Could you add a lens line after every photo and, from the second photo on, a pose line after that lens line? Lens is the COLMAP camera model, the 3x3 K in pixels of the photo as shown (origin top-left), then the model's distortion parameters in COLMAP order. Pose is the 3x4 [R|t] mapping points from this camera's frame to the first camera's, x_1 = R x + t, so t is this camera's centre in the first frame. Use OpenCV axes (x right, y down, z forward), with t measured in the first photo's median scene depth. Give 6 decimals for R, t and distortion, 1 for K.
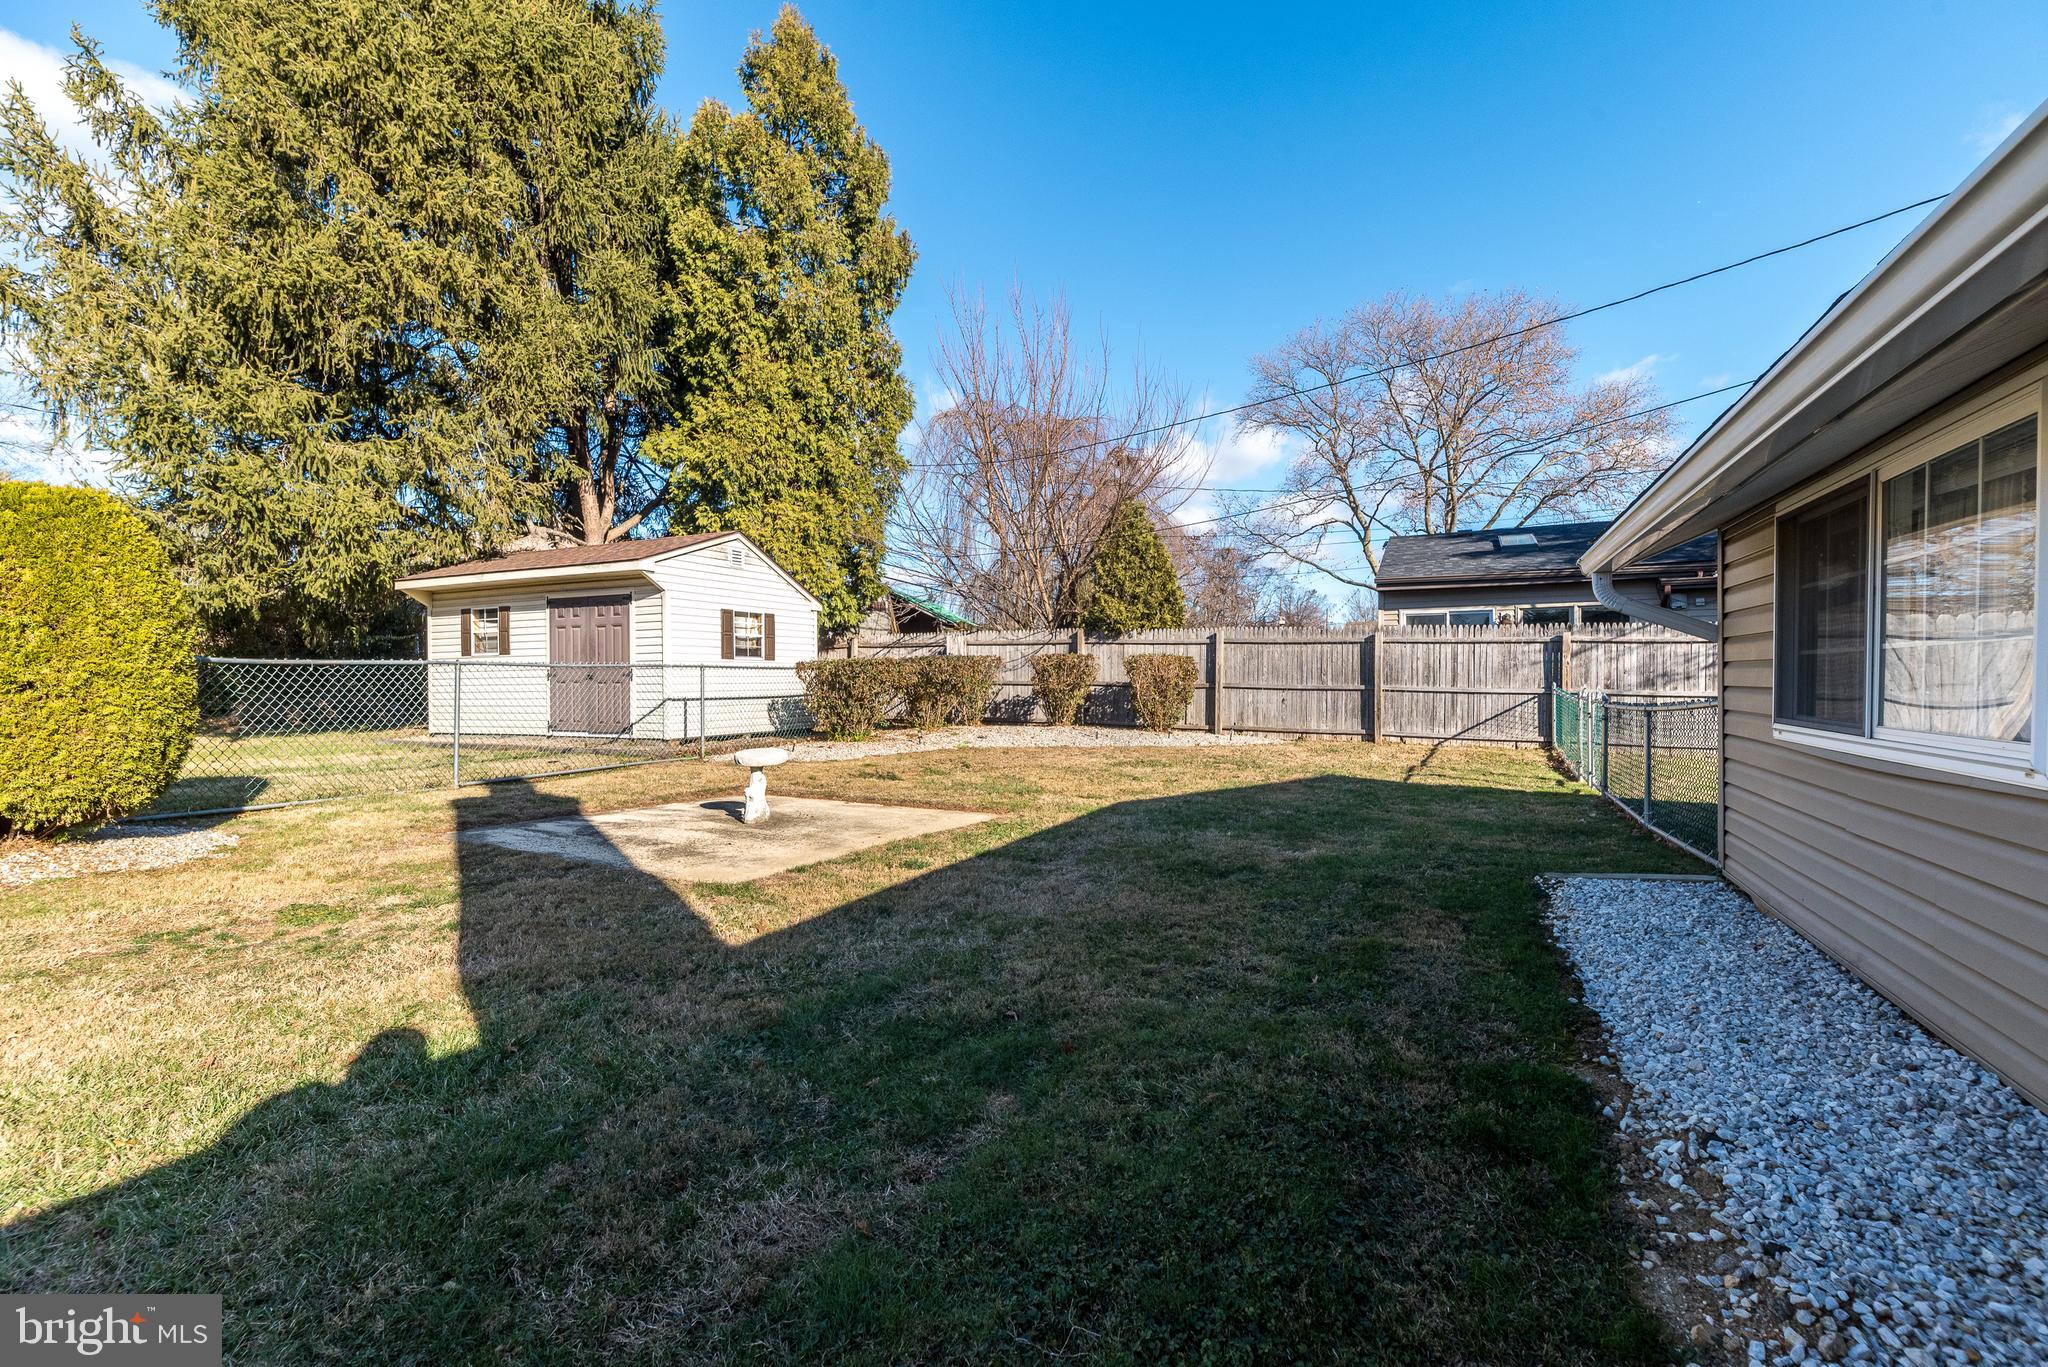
lens RADIAL K [[923.0, 0, 1021.5], [0, 923.0, 686.5], [0, 0, 1]] dist [0.002934, 0.000083]
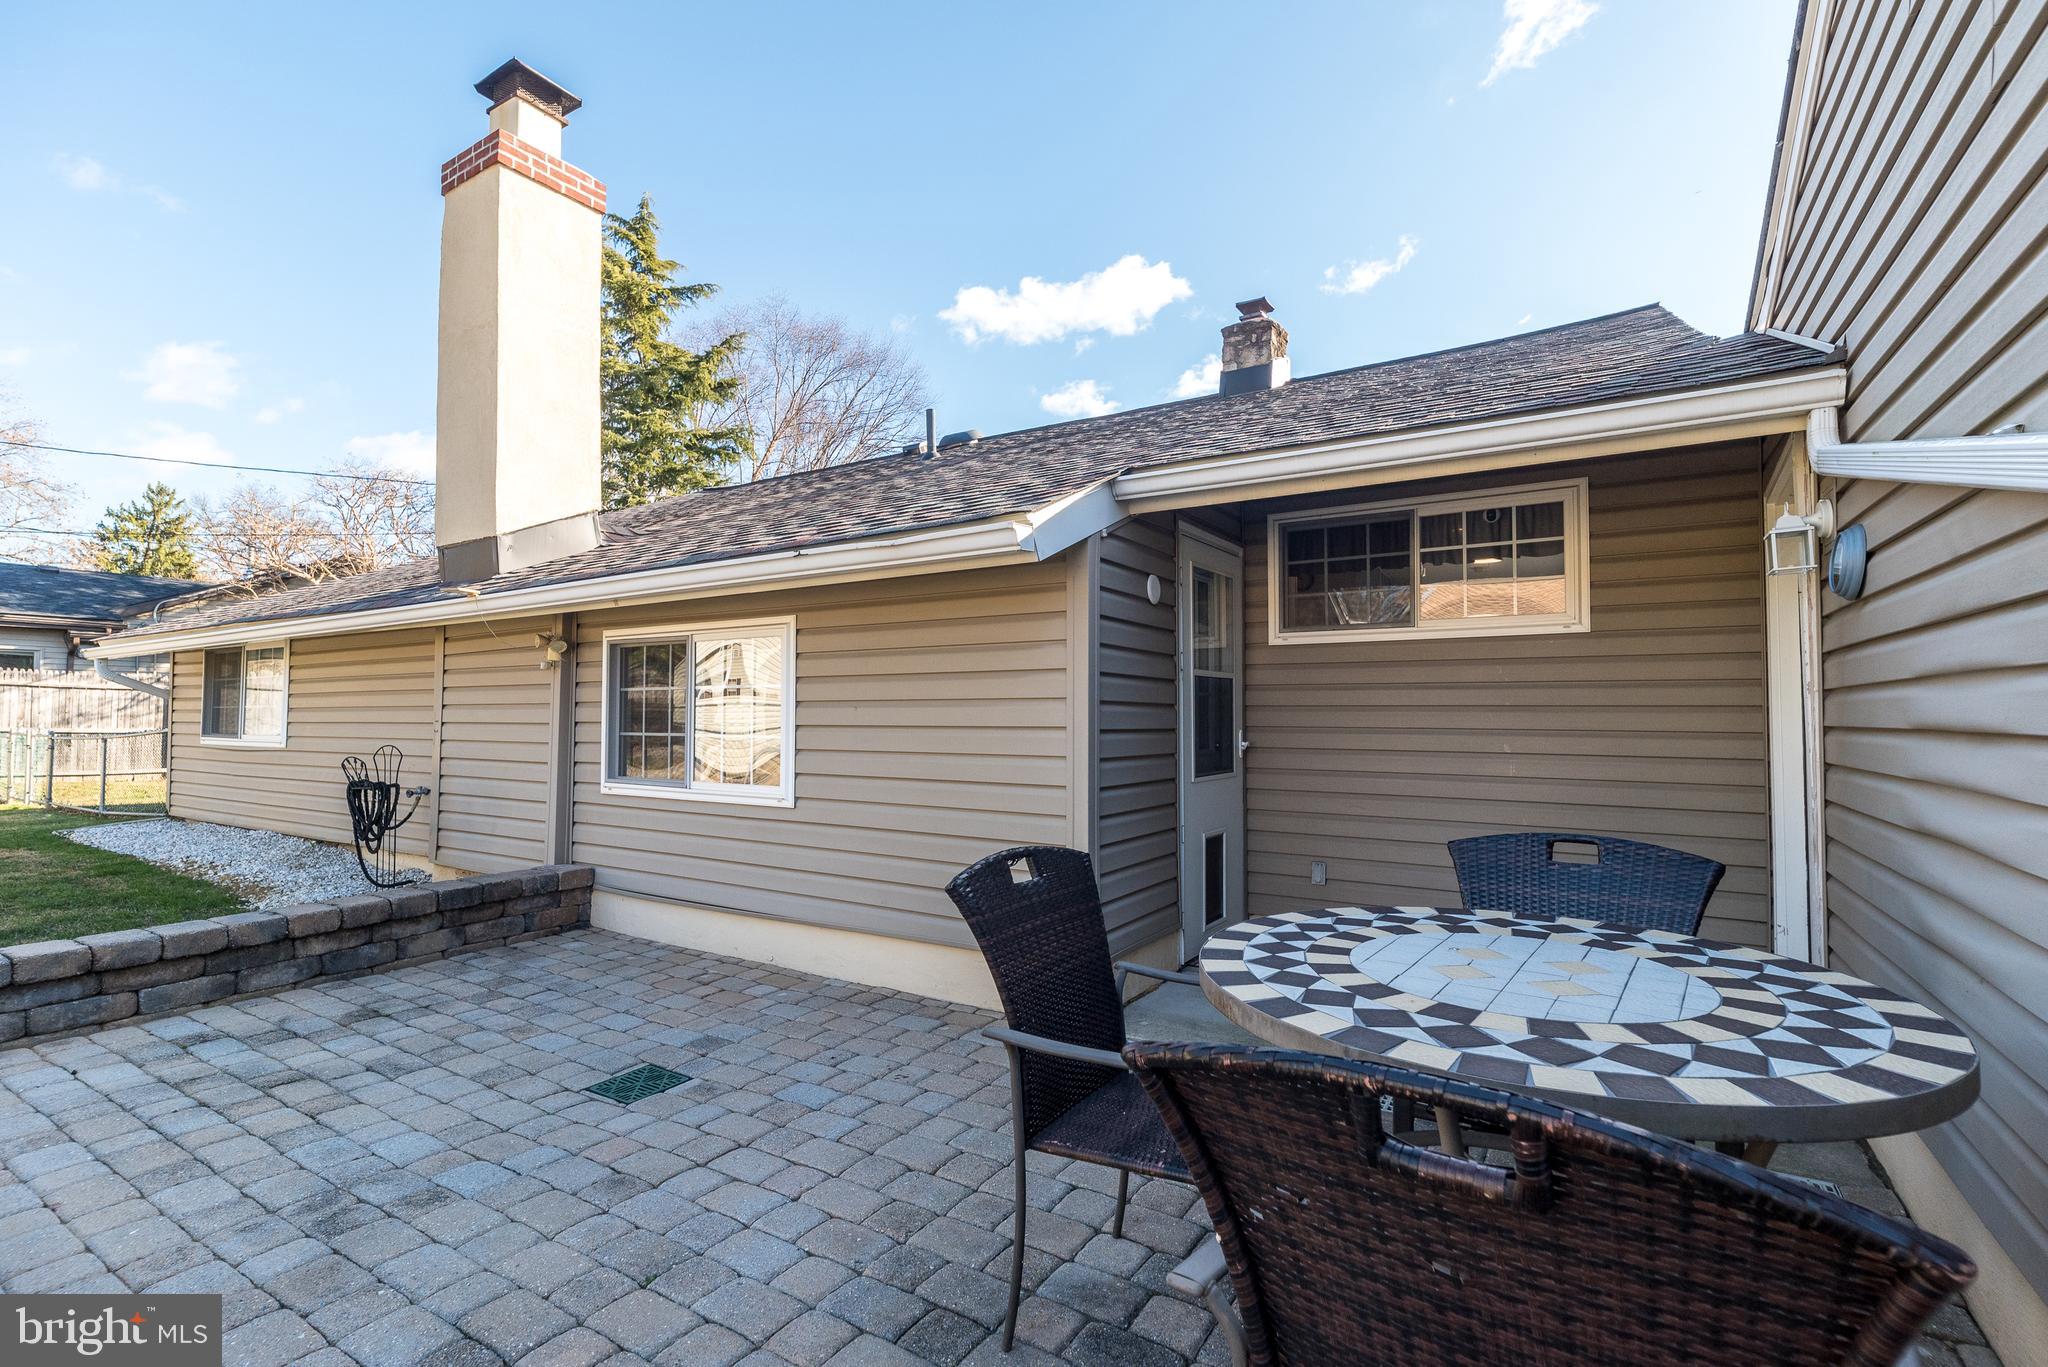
lens RADIAL K [[923.0, 0, 1021.5], [0, 923.0, 686.5], [0, 0, 1]] dist [0.002934, 0.000083]
pose [[0.129825, 0.040718, 0.990701, -0.524273], [0.003557, 0.999131, -0.041530, 0.007448], [-0.991531, 0.008915, 0.129567, -0.576082]]
